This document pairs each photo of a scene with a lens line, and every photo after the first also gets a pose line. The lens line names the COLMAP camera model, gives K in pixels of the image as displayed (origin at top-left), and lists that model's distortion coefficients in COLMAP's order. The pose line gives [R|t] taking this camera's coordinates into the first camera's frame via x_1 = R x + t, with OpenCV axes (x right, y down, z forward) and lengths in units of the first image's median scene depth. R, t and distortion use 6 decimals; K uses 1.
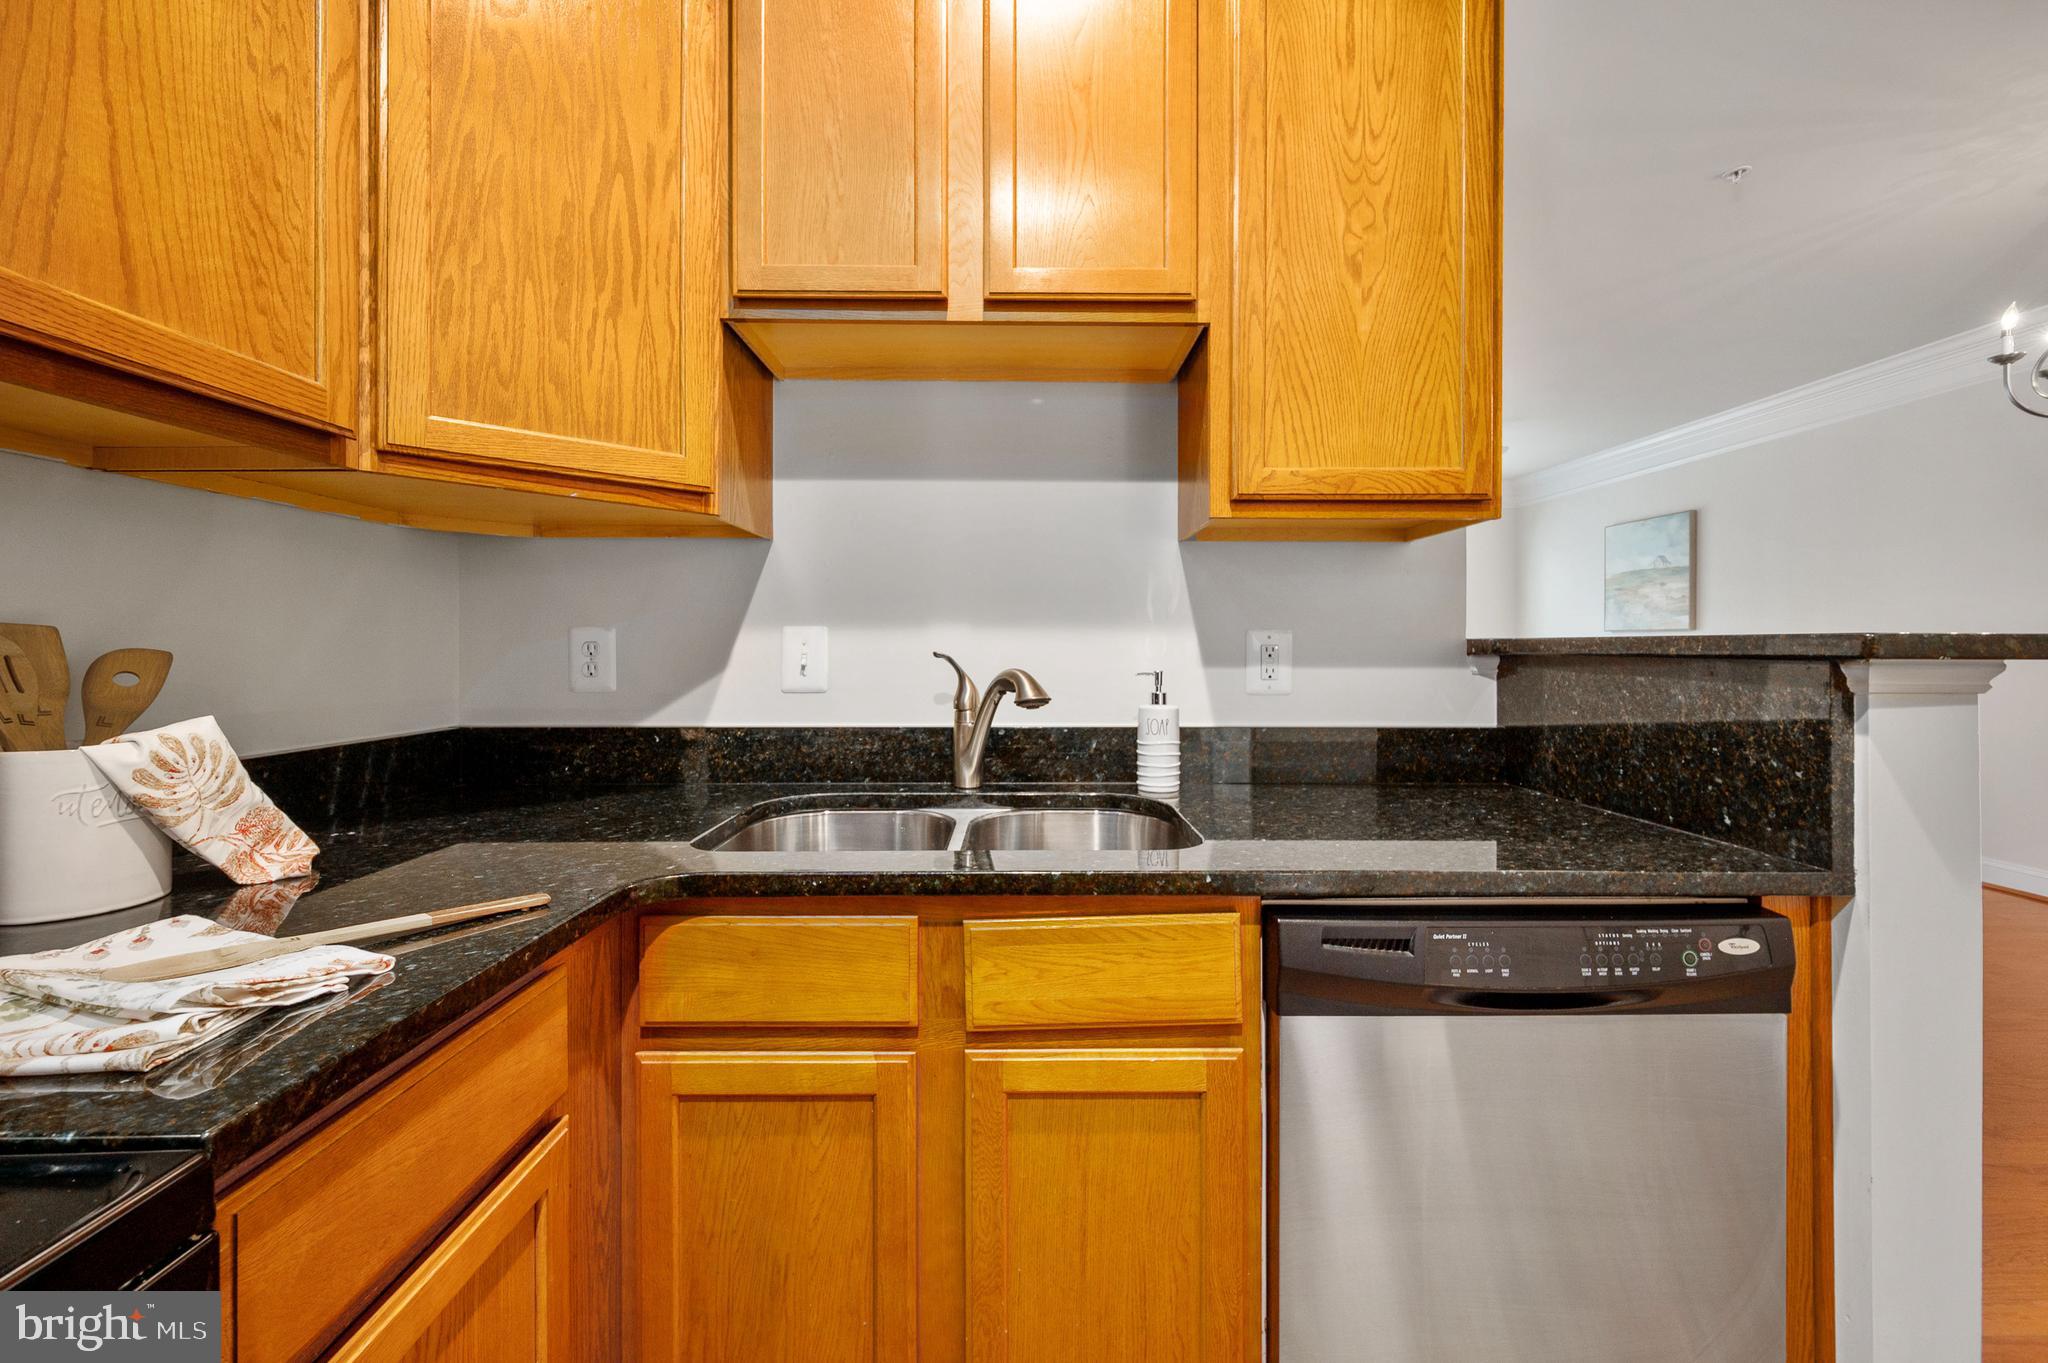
lens RADIAL K [[817.3, 0, 1022.8], [0, 817.3, 644.1], [0, 0, 1]] dist [-0.001463, 0.000266]
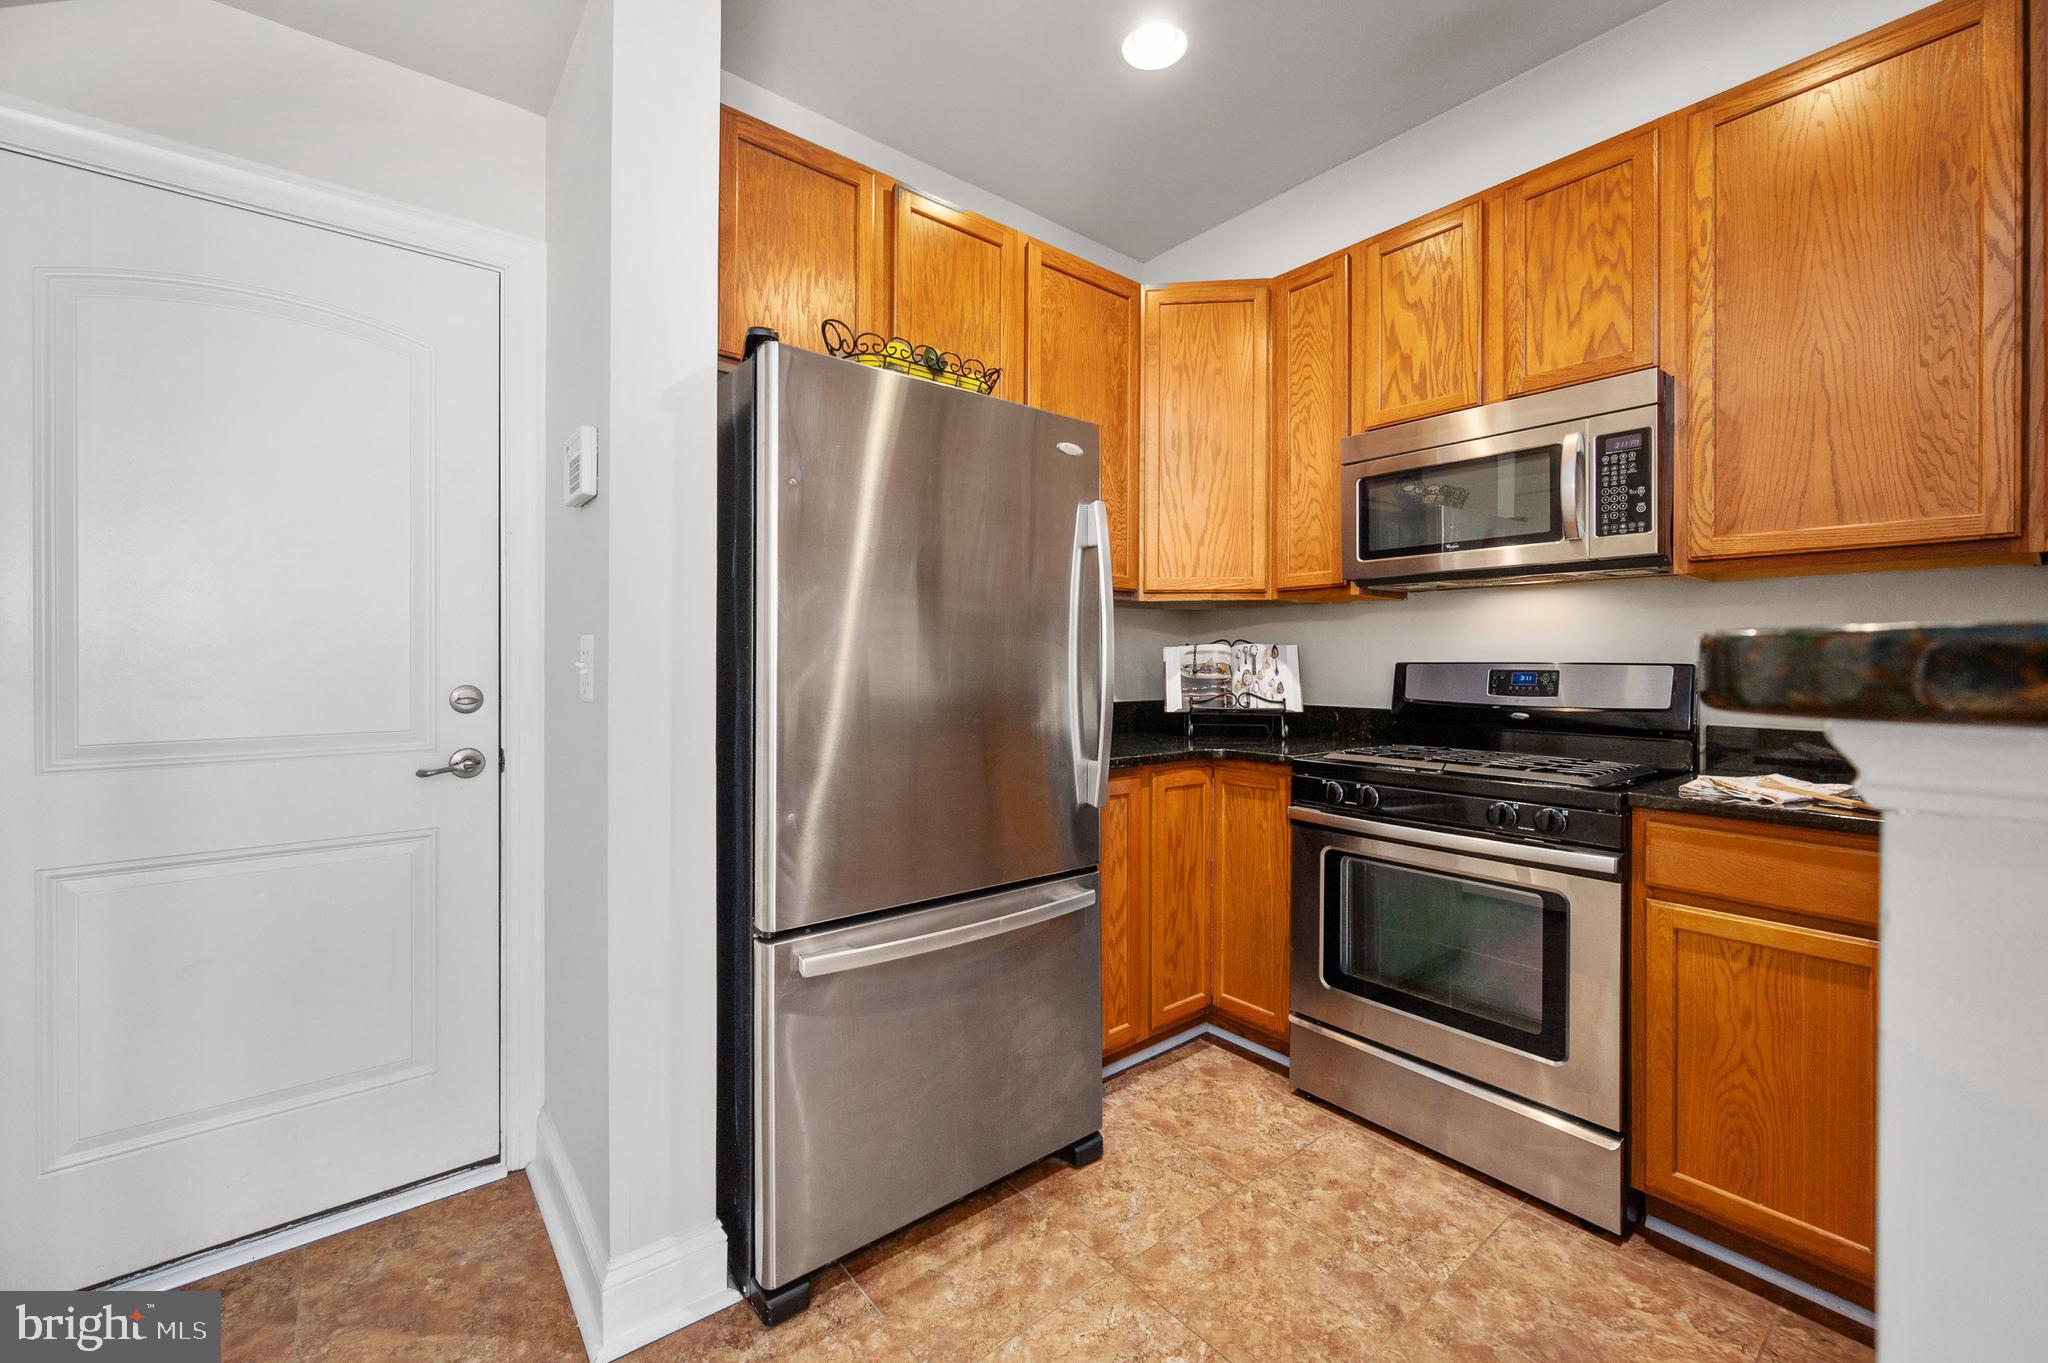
lens RADIAL K [[817.3, 0, 1006.8], [0, 817.3, 655.5], [0, 0, 1]] dist [-0.001463, 0.000266]
pose [[-0.794592, -0.007846, -0.607093, 1.688821], [-0.005815, 0.999969, -0.005311, -0.000709], [0.607116, -0.000690, -0.794613, 1.059170]]
